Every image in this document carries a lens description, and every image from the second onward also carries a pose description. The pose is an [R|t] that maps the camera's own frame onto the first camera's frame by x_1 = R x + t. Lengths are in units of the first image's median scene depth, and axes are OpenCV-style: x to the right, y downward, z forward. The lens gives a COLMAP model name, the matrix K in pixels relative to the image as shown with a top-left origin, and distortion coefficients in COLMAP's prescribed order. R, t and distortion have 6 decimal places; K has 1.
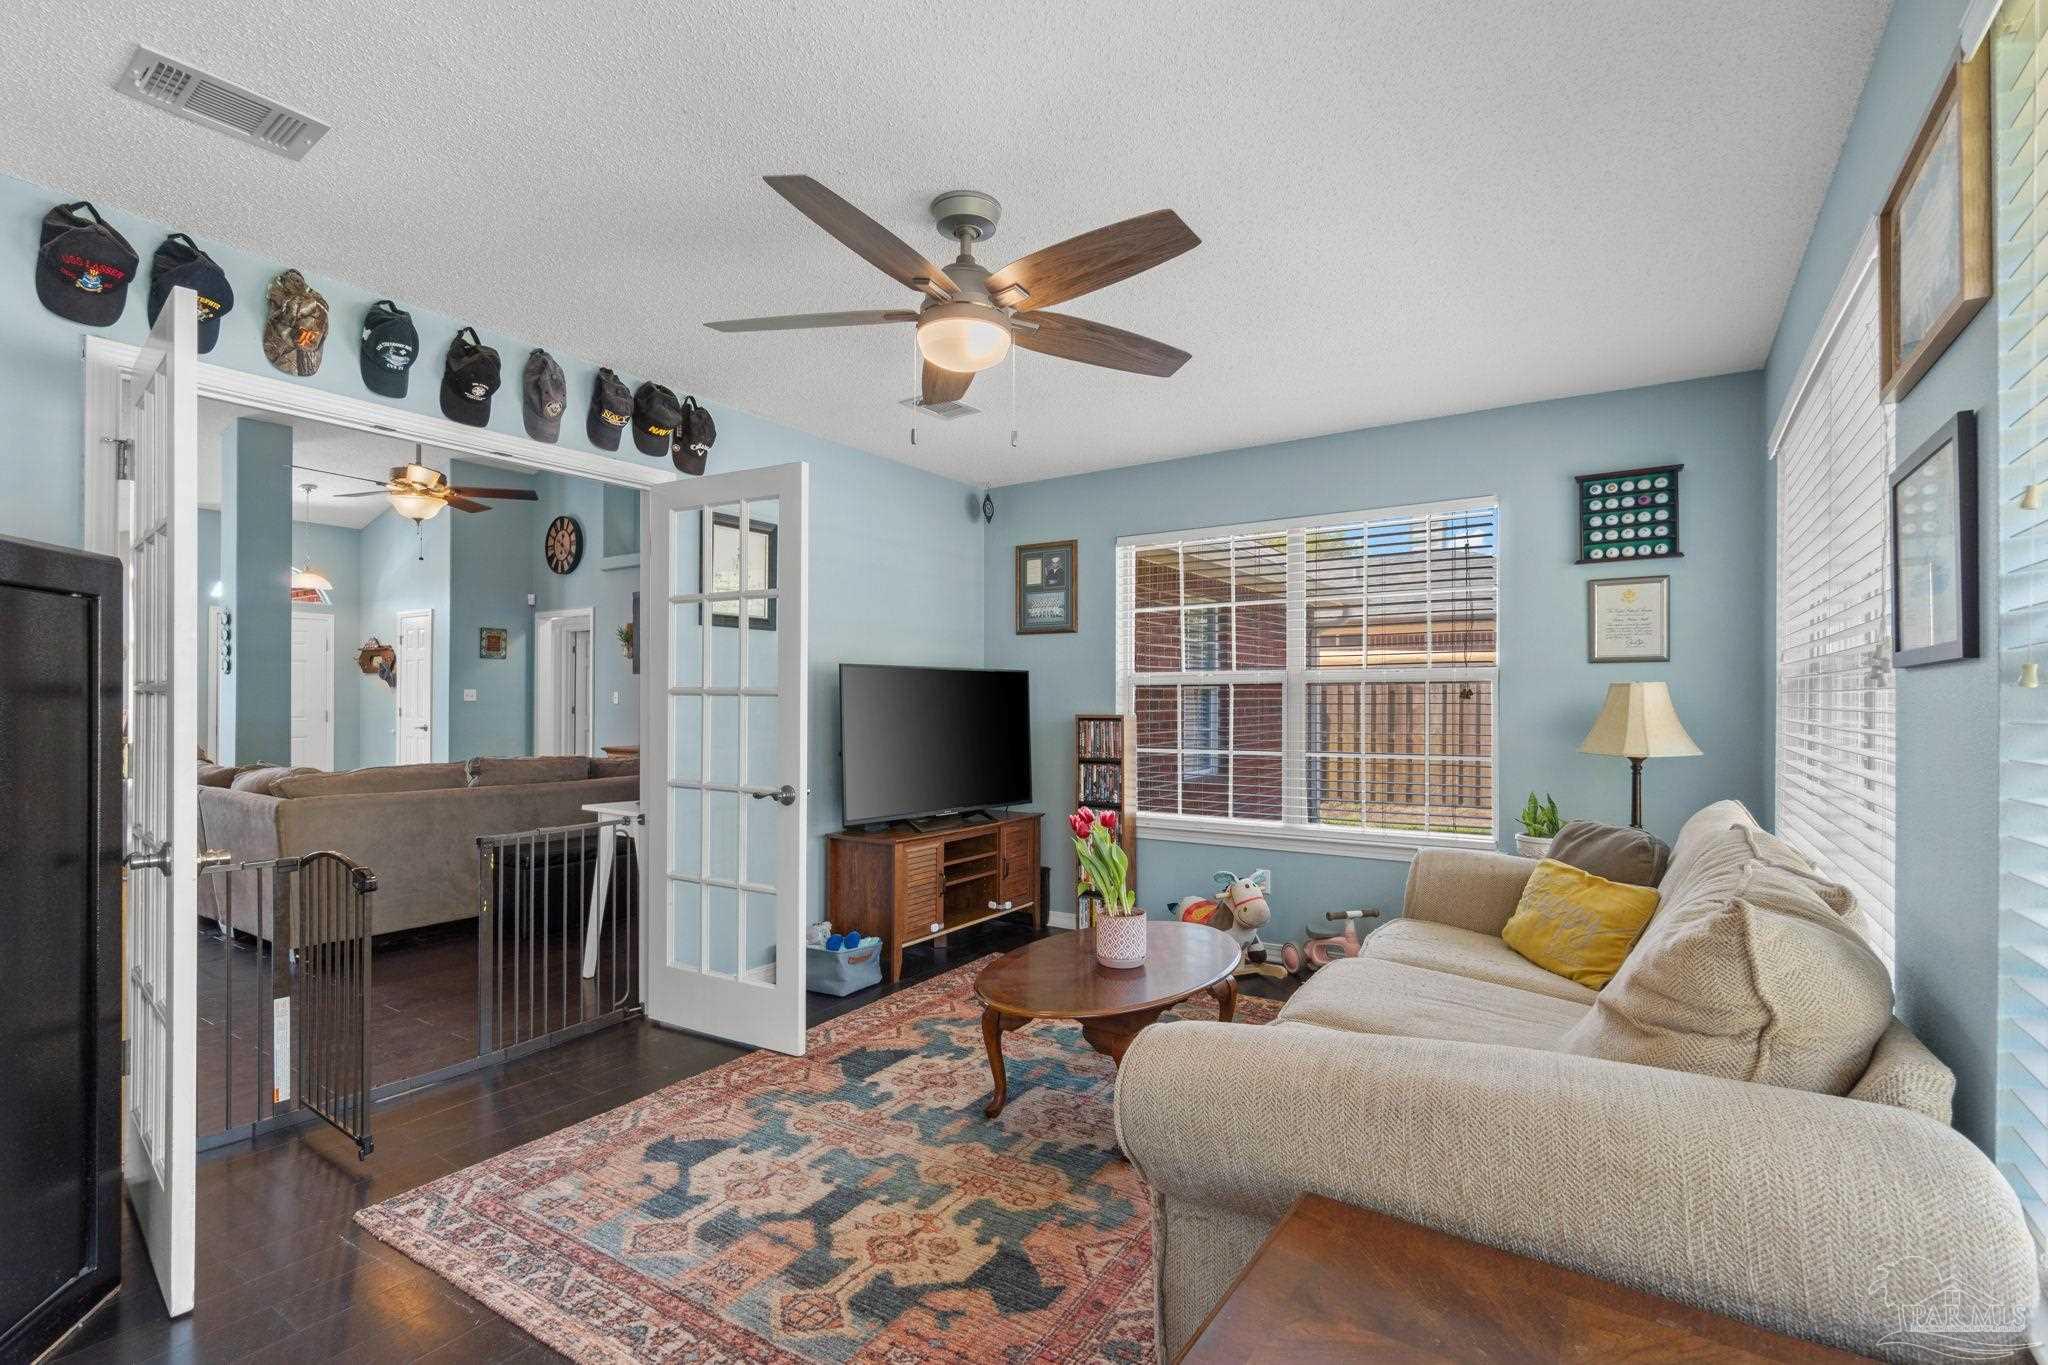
lens RADIAL K [[939.2, 0, 1012.6], [0, 939.2, 692.6], [0, 0, 1]] dist [0.000746, 0.000051]
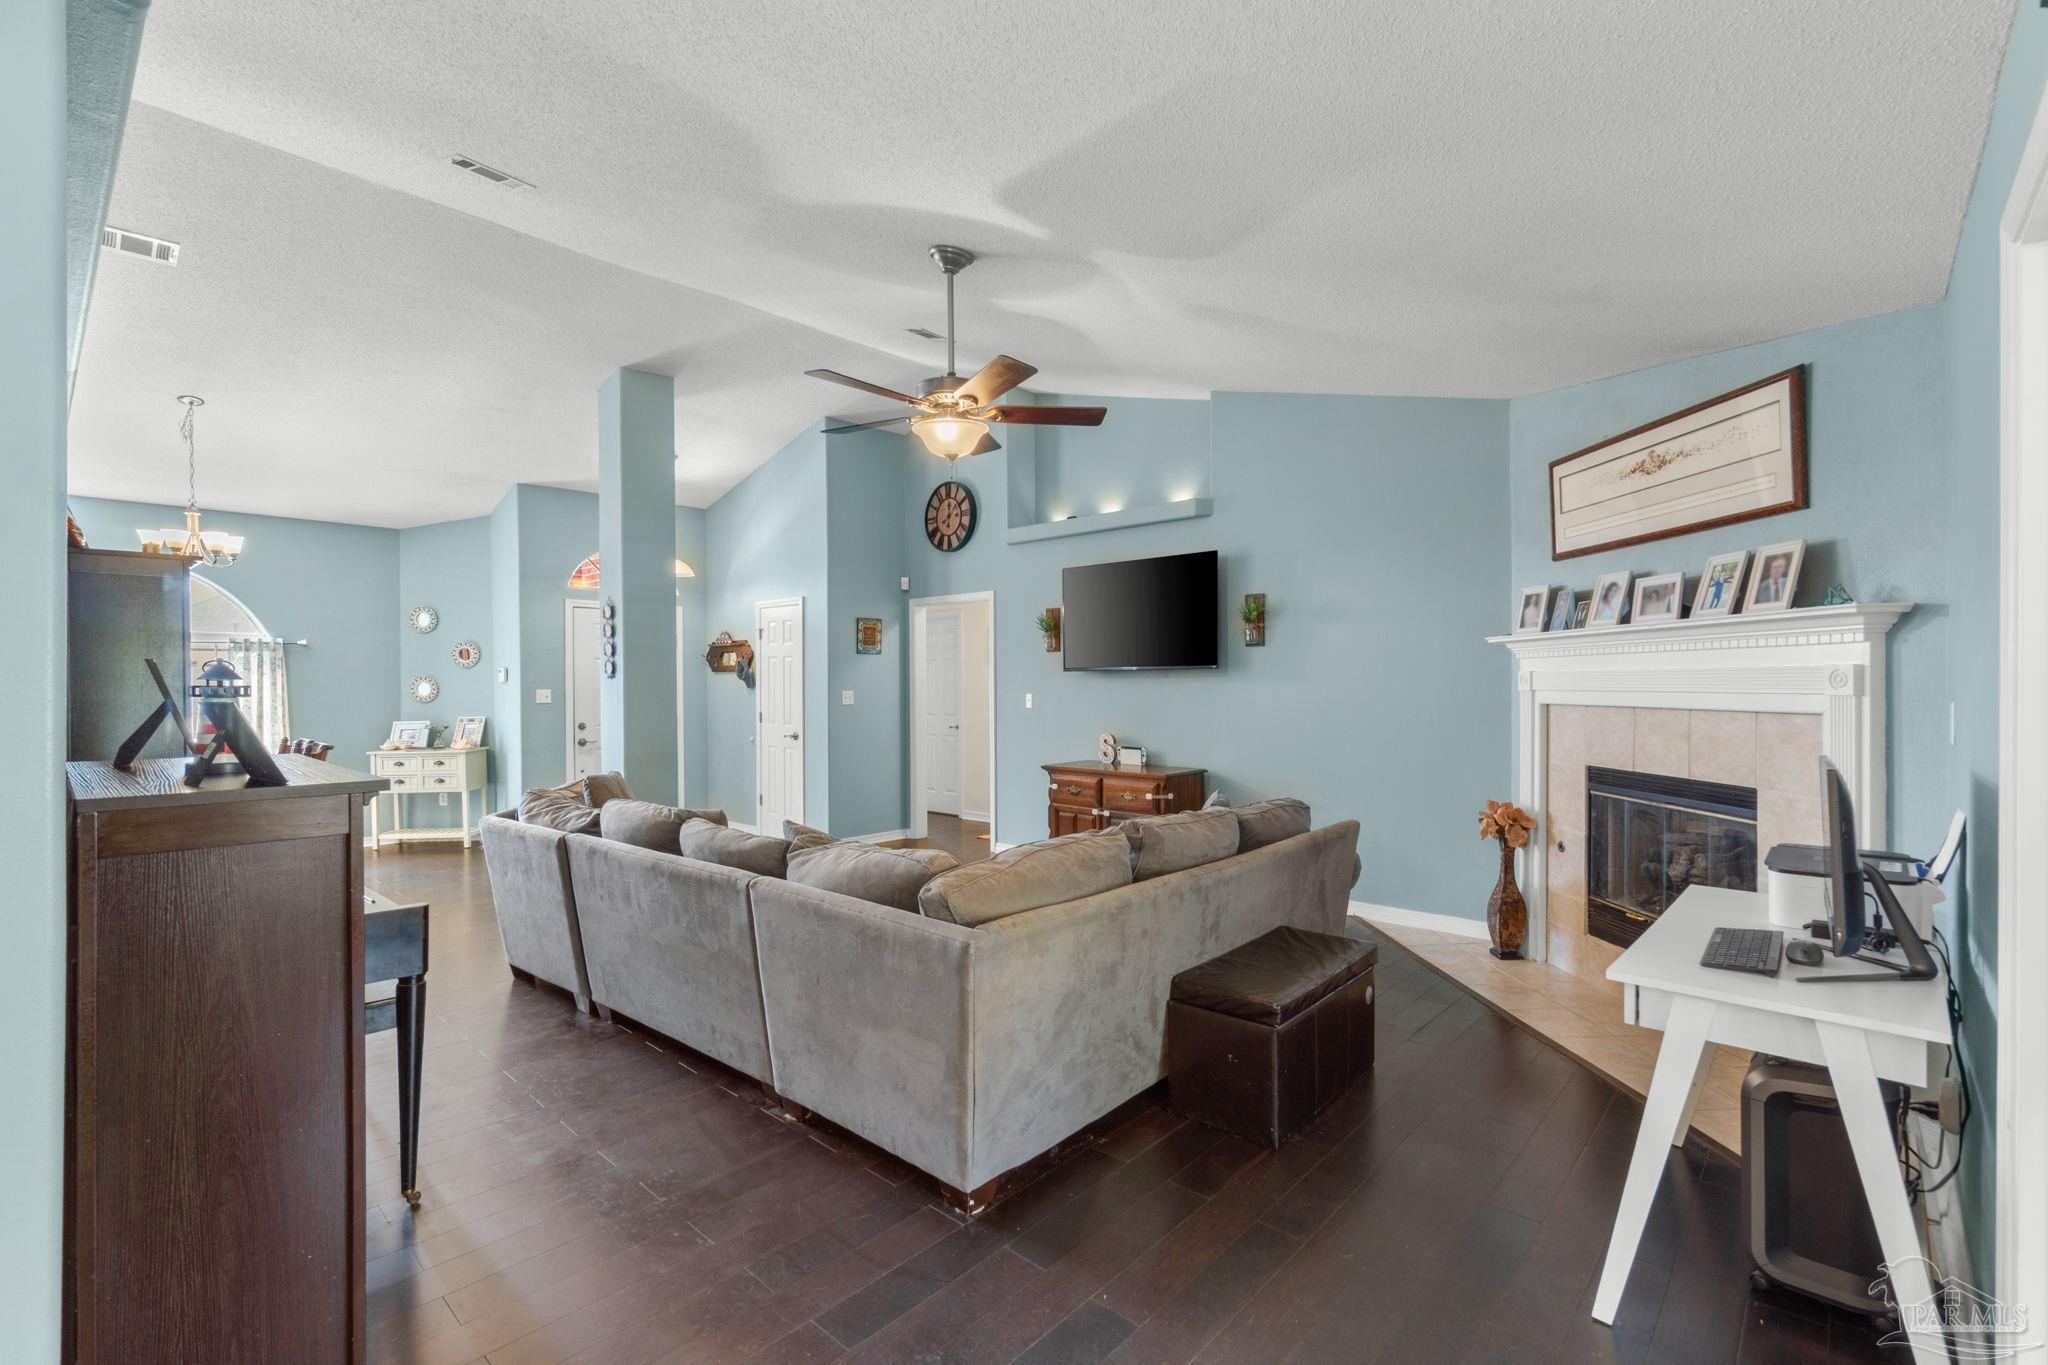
lens RADIAL K [[907.8, 0, 1031.1], [0, 907.8, 686.1], [0, 0, 1]] dist [-0.001084, 0.000139]
pose [[0.989358, -0.008520, -0.145251, -0.296713], [0.009935, 0.999910, 0.009020, -0.013510], [0.145161, -0.010367, 0.989354, 0.216446]]
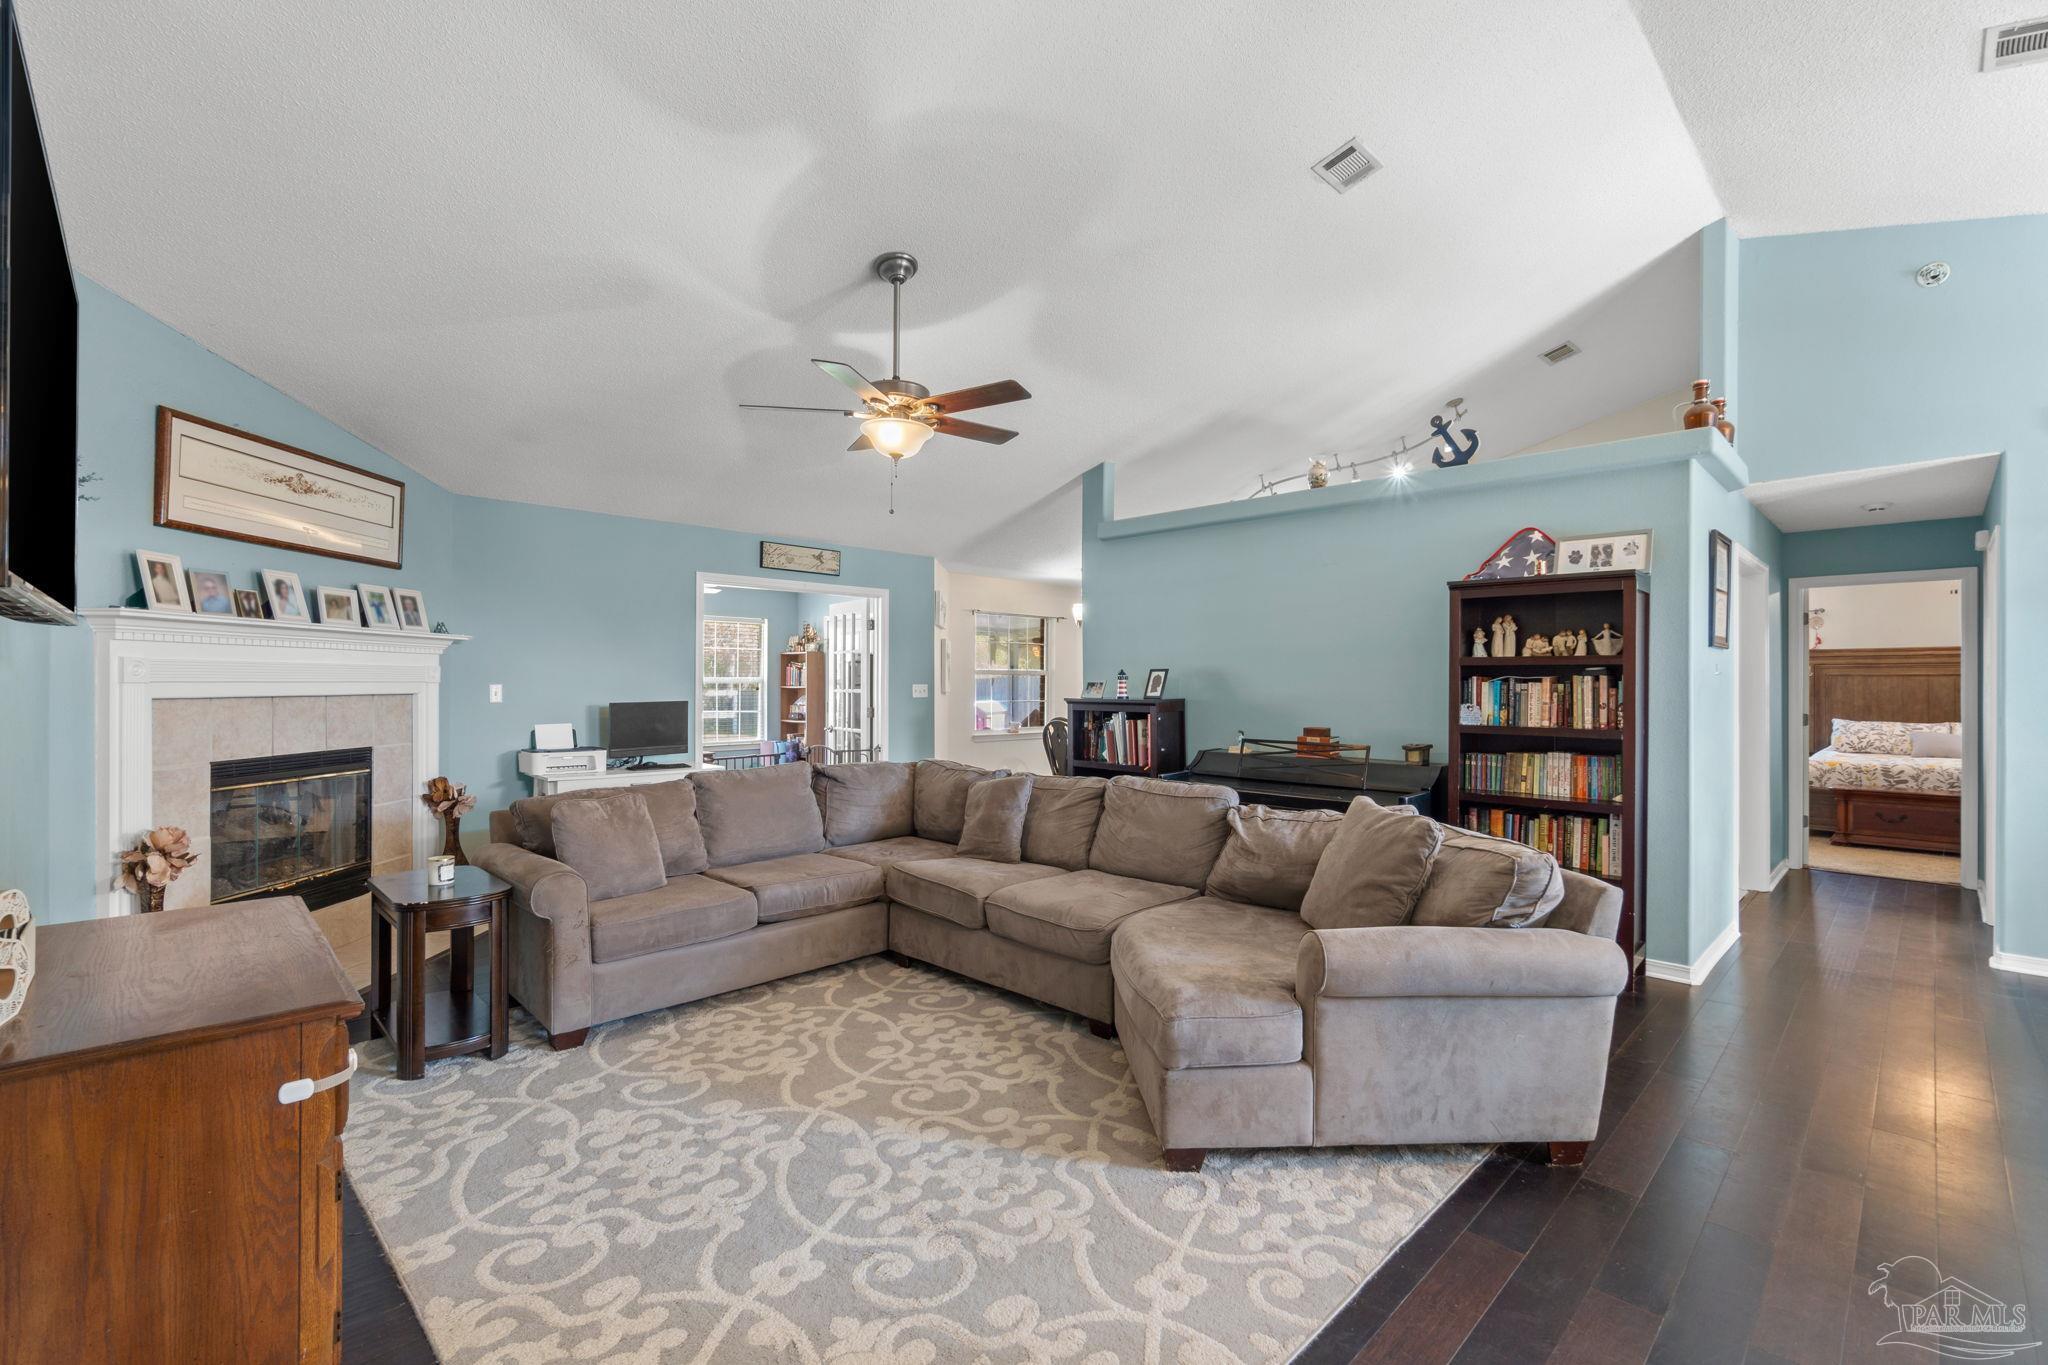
lens RADIAL K [[895.3, 0, 1024.0], [0, 895.3, 682.5], [0, 0, 1]] dist [0.001852, 0.000358]
pose [[-0.978670, -0.007994, 0.205282, -0.538344], [-0.008810, 0.999957, -0.003061, -0.006440], [-0.205249, -0.004805, -0.978698, 1.021830]]
